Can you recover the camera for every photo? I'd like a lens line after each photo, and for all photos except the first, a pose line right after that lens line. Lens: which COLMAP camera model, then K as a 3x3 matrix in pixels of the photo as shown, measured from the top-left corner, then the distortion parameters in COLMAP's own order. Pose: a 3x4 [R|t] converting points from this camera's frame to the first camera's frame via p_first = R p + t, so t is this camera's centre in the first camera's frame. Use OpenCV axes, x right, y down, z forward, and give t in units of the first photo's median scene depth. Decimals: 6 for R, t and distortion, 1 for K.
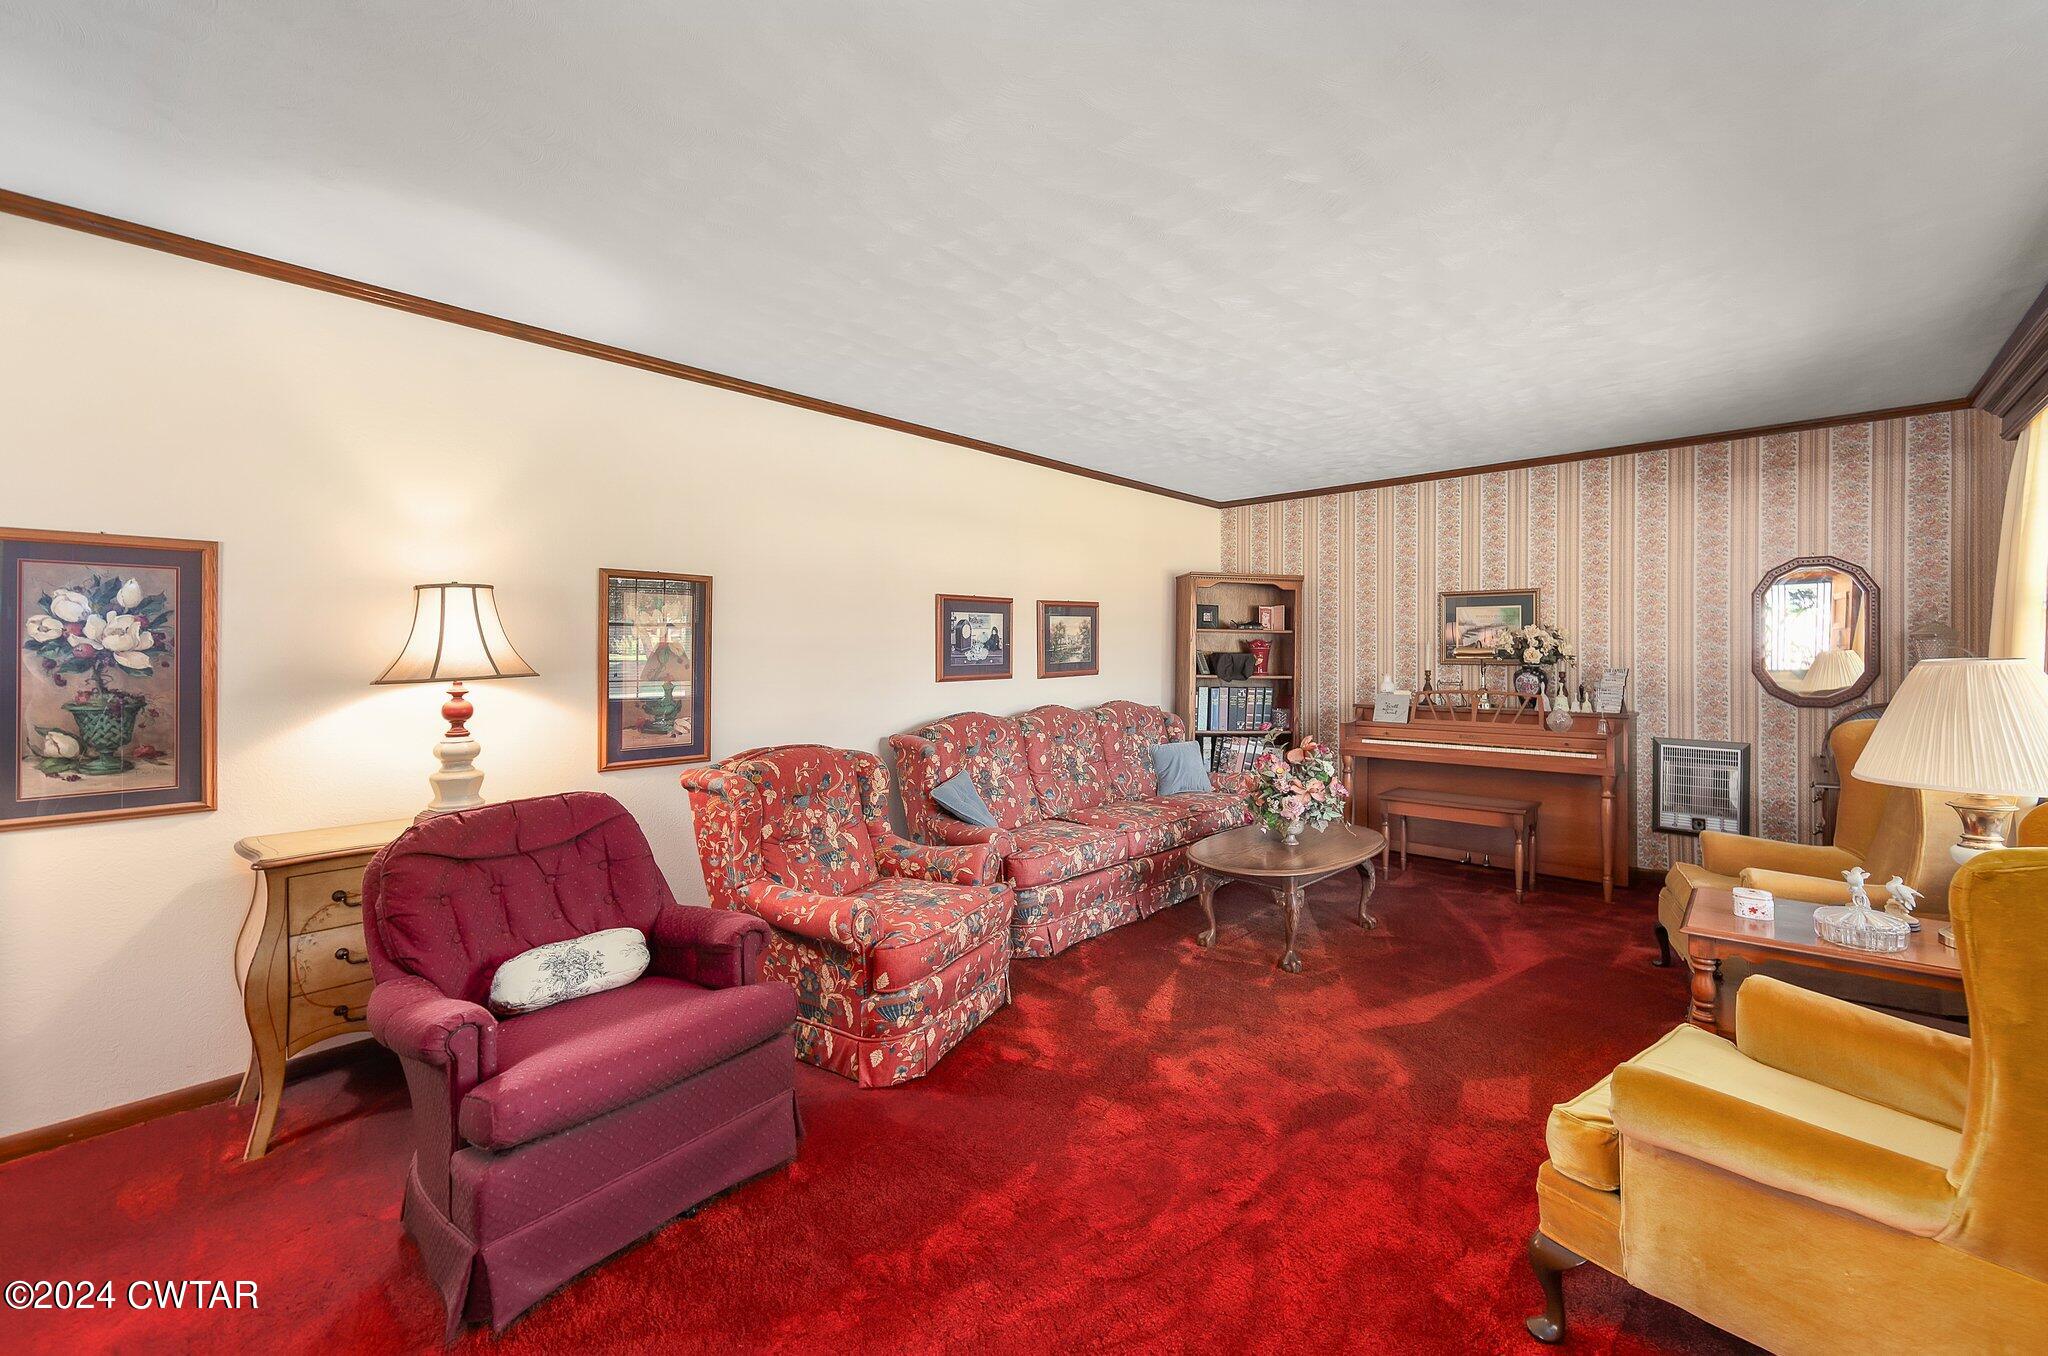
lens RADIAL K [[818.0, 0, 1024.0], [0, 818.0, 666.8], [0, 0, 1]] dist [0.001470, 0.000089]
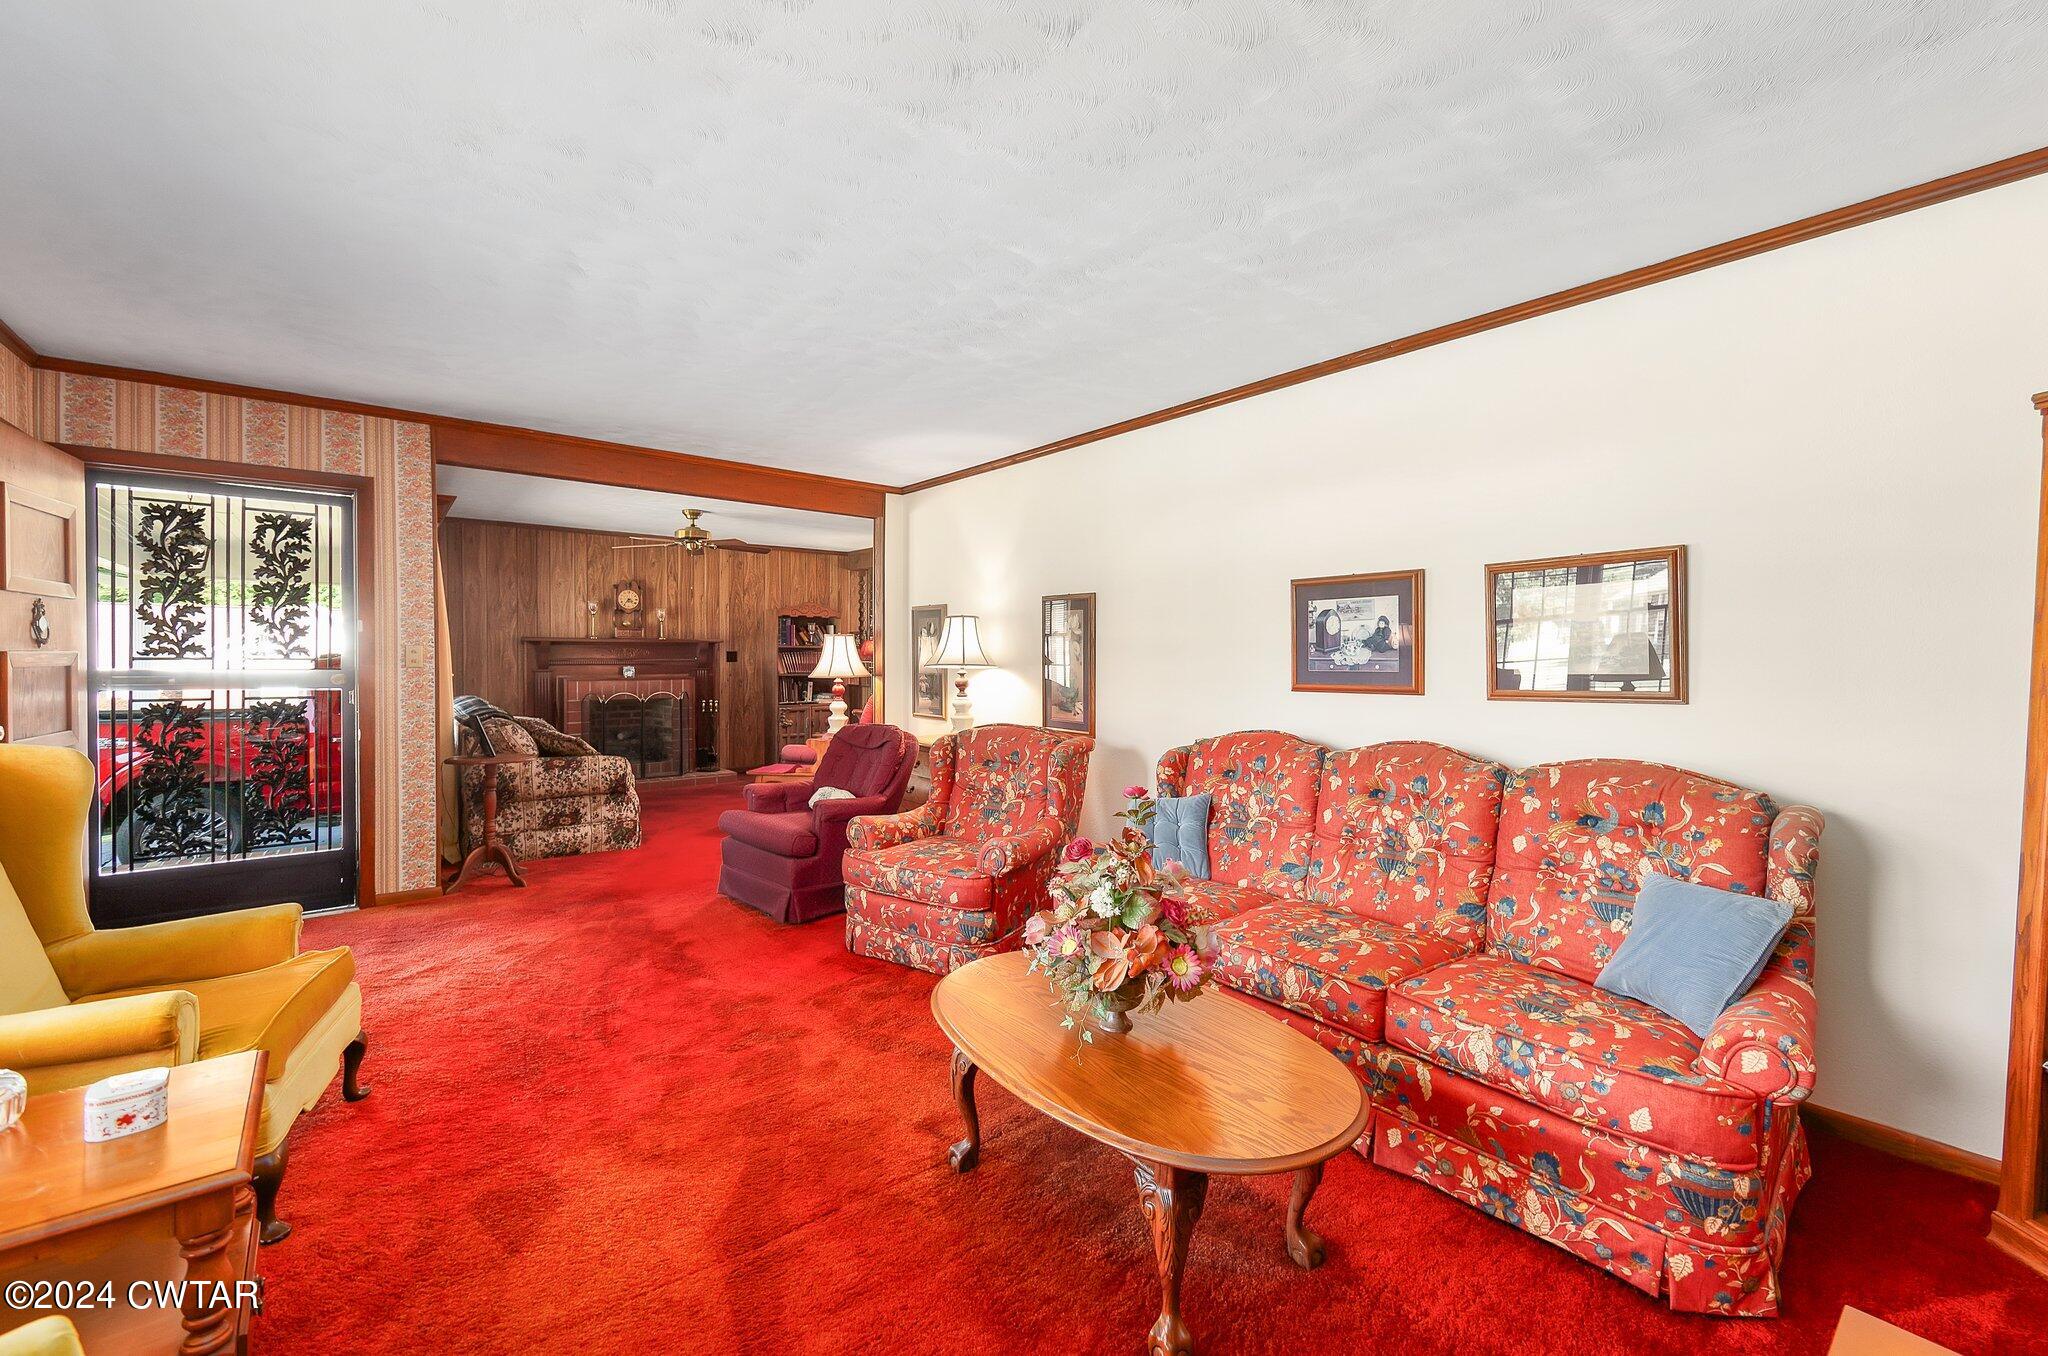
lens RADIAL K [[818.0, 0, 1024.0], [0, 818.0, 666.8], [0, 0, 1]] dist [0.001470, 0.000089]
pose [[-0.125926, 0.022117, -0.991793, 0.689329], [-0.018430, 0.999527, 0.024630, -0.019273], [0.991868, 0.021381, -0.125459, 0.824511]]
